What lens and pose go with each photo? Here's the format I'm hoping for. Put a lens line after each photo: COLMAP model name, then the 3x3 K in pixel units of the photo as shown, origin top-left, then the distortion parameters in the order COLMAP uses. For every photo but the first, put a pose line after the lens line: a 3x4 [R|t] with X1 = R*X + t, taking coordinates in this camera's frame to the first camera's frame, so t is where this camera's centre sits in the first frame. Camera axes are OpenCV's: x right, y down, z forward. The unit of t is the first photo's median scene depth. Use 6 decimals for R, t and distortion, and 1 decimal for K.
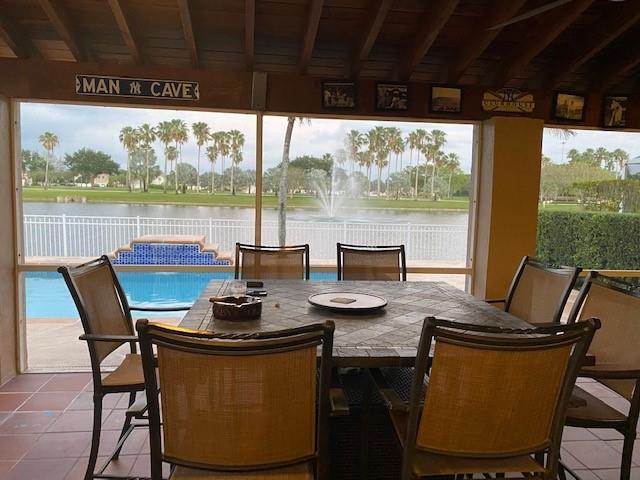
lens RADIAL K [[486.8, 0, 317.6], [0, 486.8, 242.6], [0, 0, 1]] dist [0.010713, 0.004821]
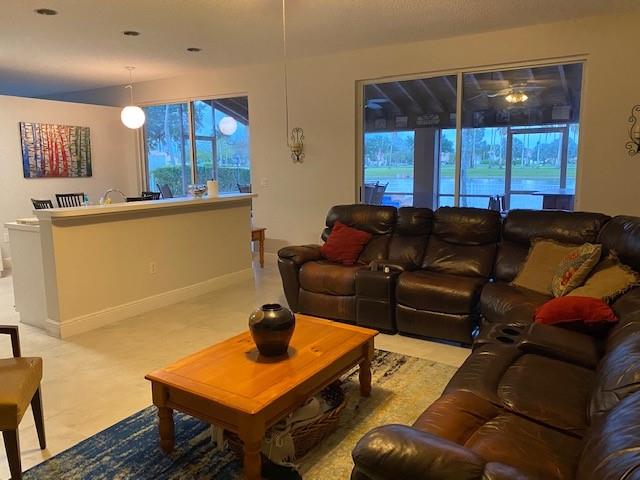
lens RADIAL K [[486.8, 0, 317.5], [0, 486.8, 239.0], [0, 0, 1]] dist [0.010713, 0.004821]
pose [[0.783214, 0.055791, -0.619244, 1.452759], [-0.029452, 0.998177, 0.052681, 0.174641], [0.621054, -0.023023, 0.783430, -1.174316]]
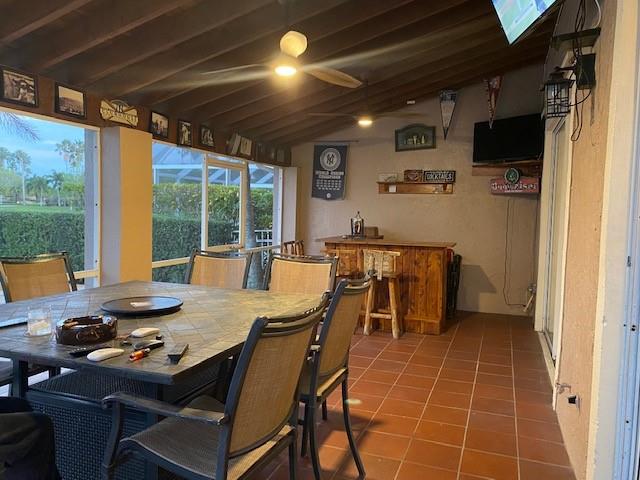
lens RADIAL K [[486.8, 0, 317.1], [0, 486.8, 239.3], [0, 0, 1]] dist [0.010713, 0.004821]
pose [[0.465177, -0.074364, 0.882088, -0.385331], [0.082274, 0.995784, 0.040561, -0.015867], [-0.881386, 0.053705, 0.469334, 0.115302]]
